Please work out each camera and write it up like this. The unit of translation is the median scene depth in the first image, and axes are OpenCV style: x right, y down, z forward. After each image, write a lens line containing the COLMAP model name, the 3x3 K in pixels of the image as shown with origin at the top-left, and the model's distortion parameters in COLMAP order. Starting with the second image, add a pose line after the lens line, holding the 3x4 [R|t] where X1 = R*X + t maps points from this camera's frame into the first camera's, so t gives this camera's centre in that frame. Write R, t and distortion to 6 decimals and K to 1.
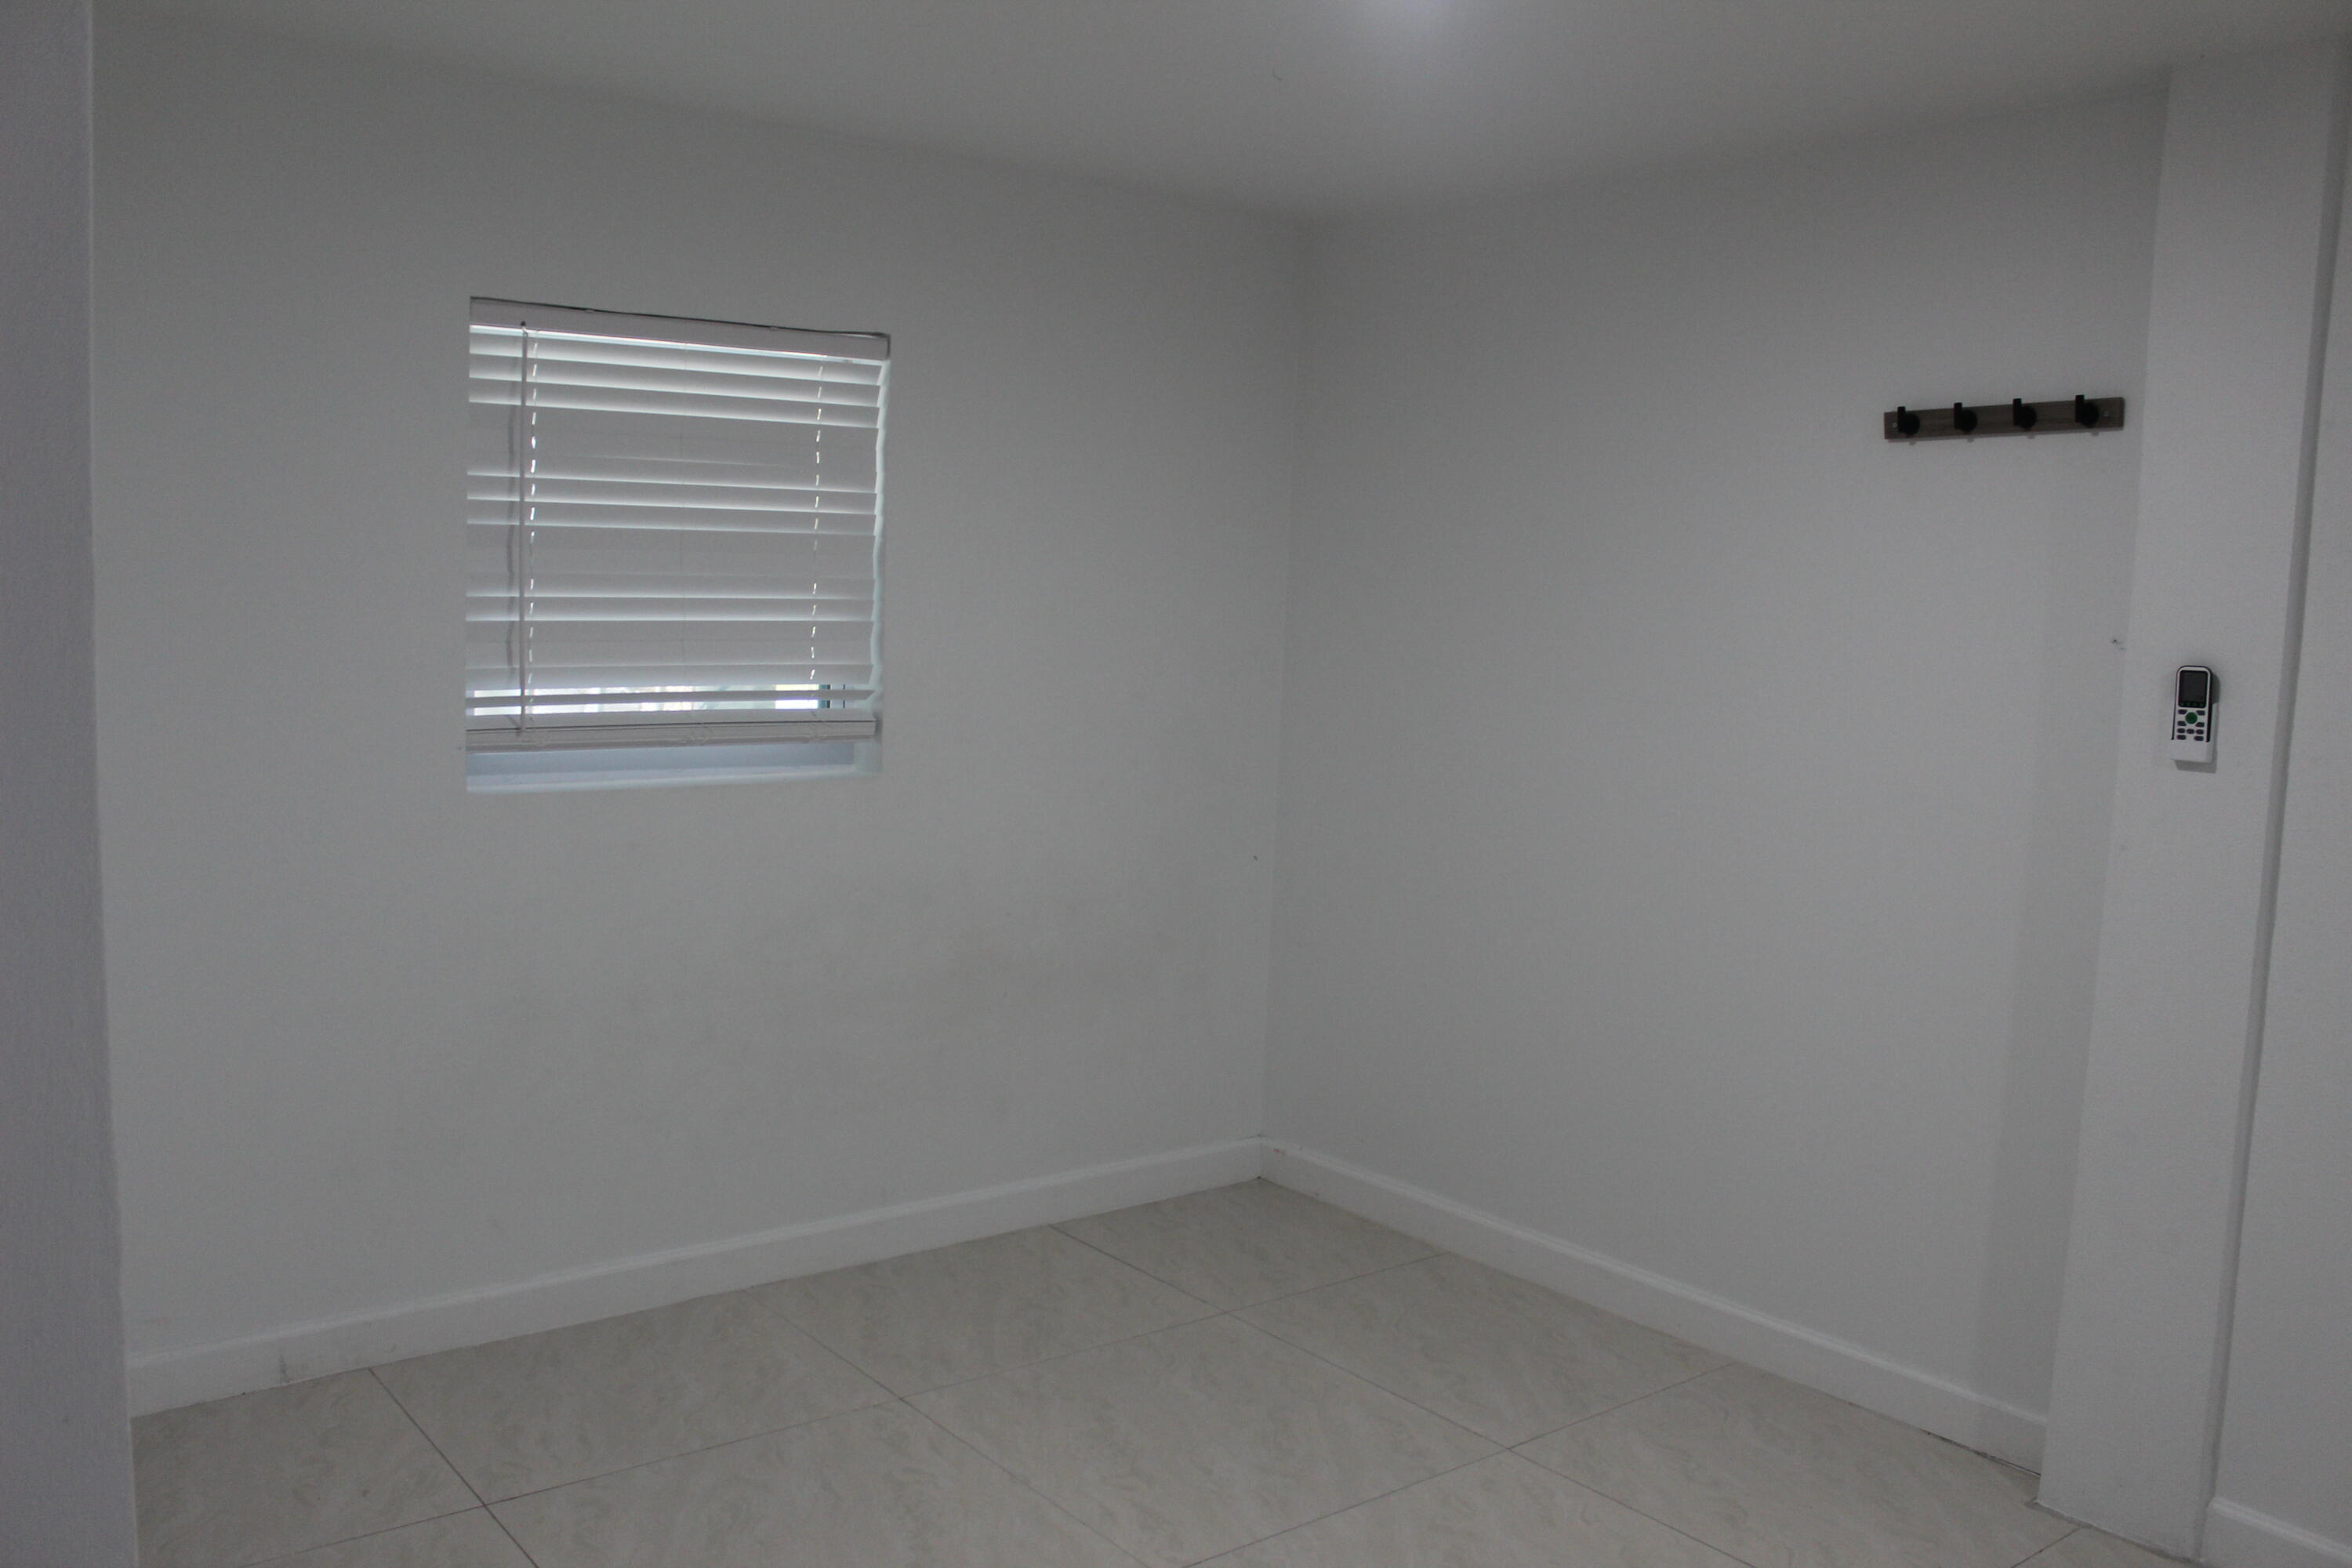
lens RADIAL K [[1991.4, 0, 1154.7], [0, 1991.4, 765.6], [0, 0, 1]] dist [-0.165953, 0.158995]
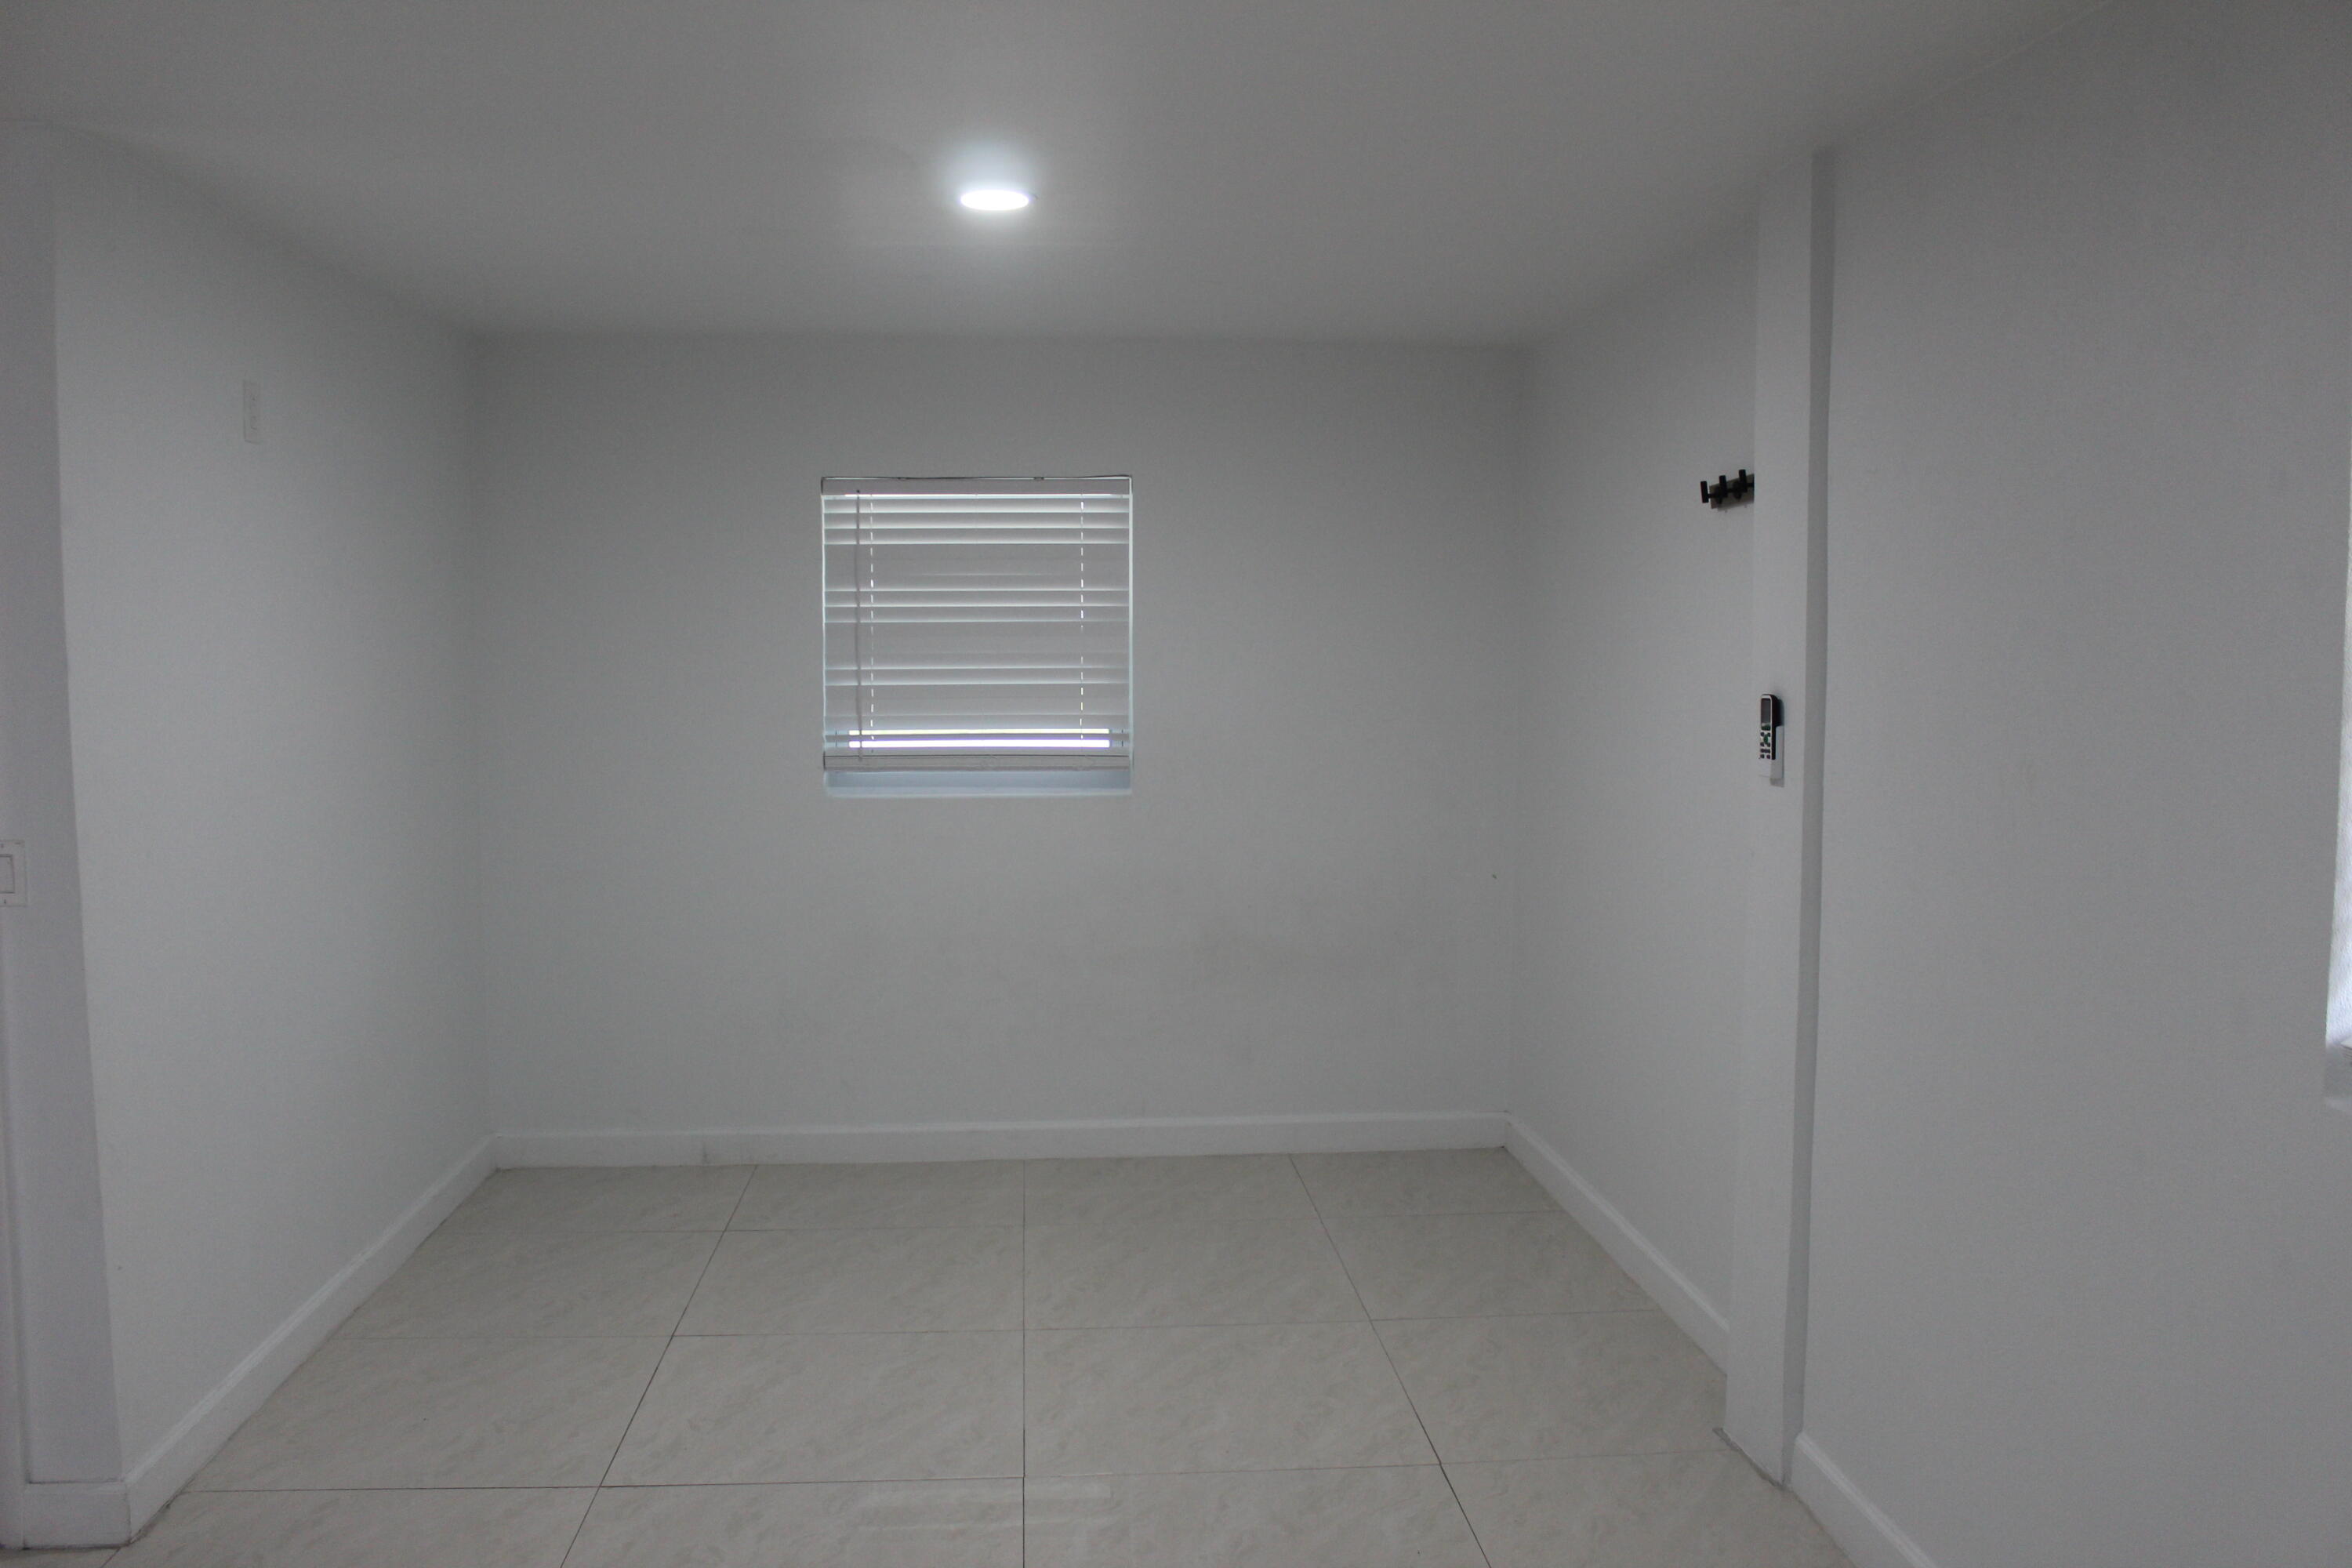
lens RADIAL K [[1991.4, 0, 1154.7], [0, 1991.4, 765.6], [0, 0, 1]] dist [-0.165953, 0.158995]
pose [[0.832051, 0.008555, -0.554633, 0.657838], [-0.029137, 0.999175, -0.028299, 0.023218], [0.553933, 0.039706, 0.831614, -0.139704]]
